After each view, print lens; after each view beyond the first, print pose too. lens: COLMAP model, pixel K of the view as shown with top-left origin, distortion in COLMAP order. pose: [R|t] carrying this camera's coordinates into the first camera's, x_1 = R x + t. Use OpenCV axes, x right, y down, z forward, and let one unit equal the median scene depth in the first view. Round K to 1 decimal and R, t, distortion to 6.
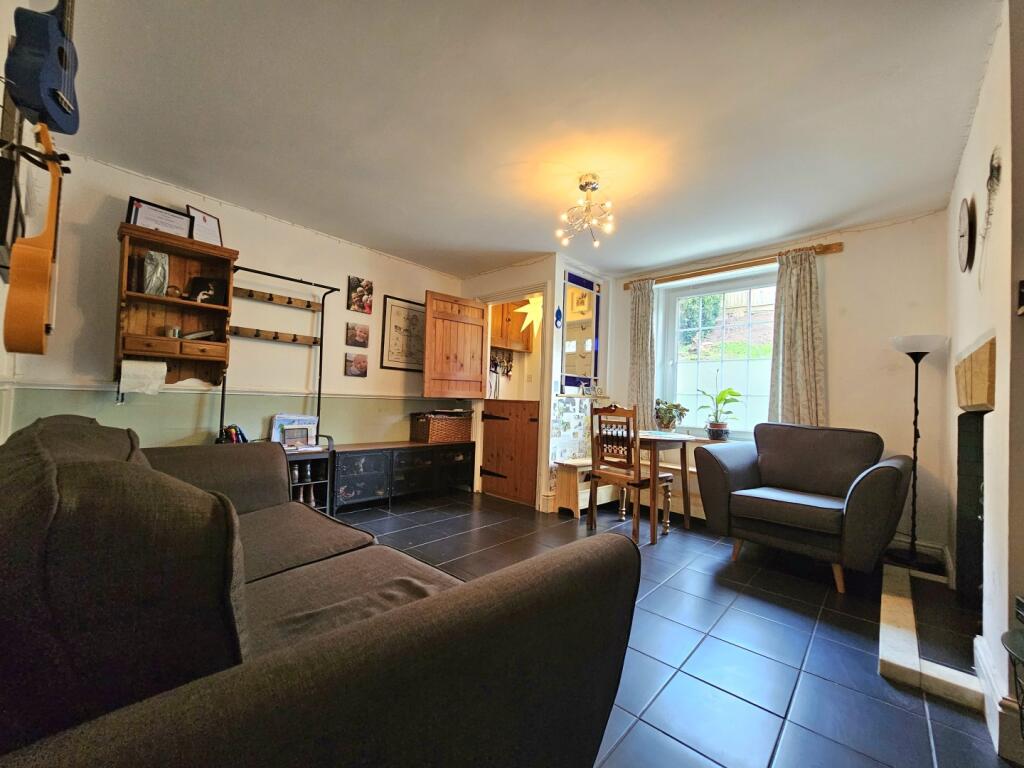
lens RADIAL K [[412.0, 0, 514.1], [0, 412.0, 388.8], [0, 0, 1]] dist [0.000357, 0.000306]
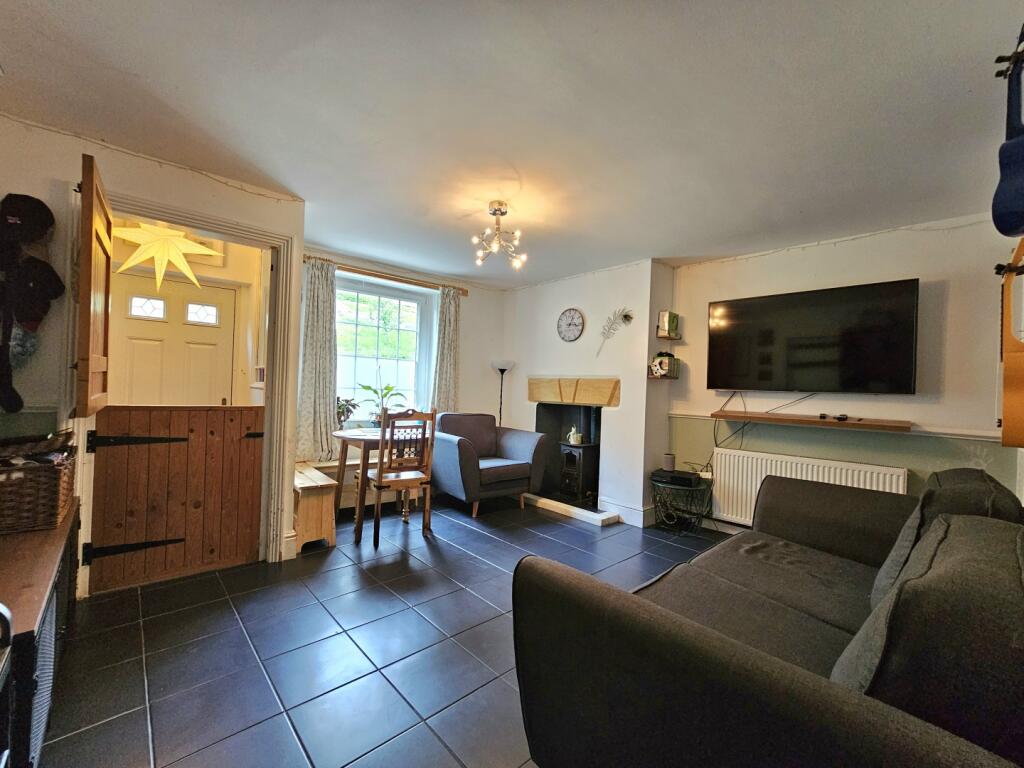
lens RADIAL K [[412.0, 0, 514.1], [0, 412.0, 388.8], [0, 0, 1]] dist [0.000357, 0.000306]
pose [[0.115454, -0.027904, 0.992921, -0.660475], [-0.056296, 0.997815, 0.034587, -0.053578], [-0.991716, -0.059891, 0.113631, 0.602022]]
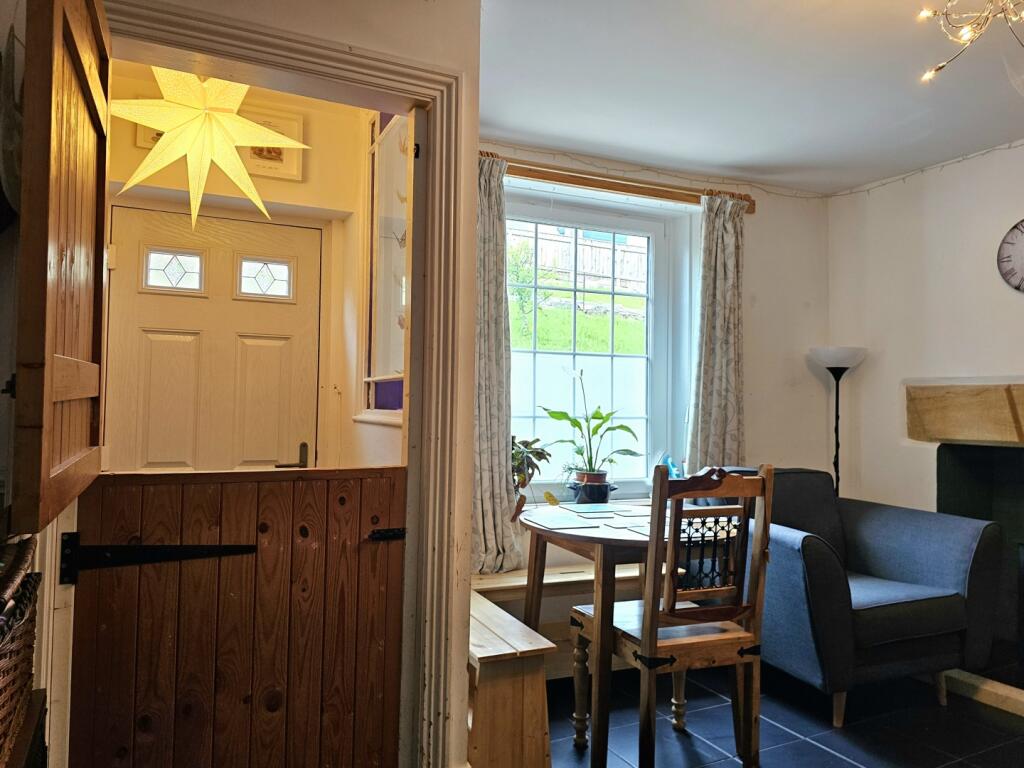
lens RADIAL K [[702.4, 0, 534.9], [0, 702.4, 382.6], [0, 0, 1]] dist [0.088740, -0.088961]
pose [[0.360848, 0.001541, 0.932624, -0.442429], [-0.025708, 0.999635, 0.008296, -0.044062], [-0.932270, -0.026969, 0.360755, 0.854593]]
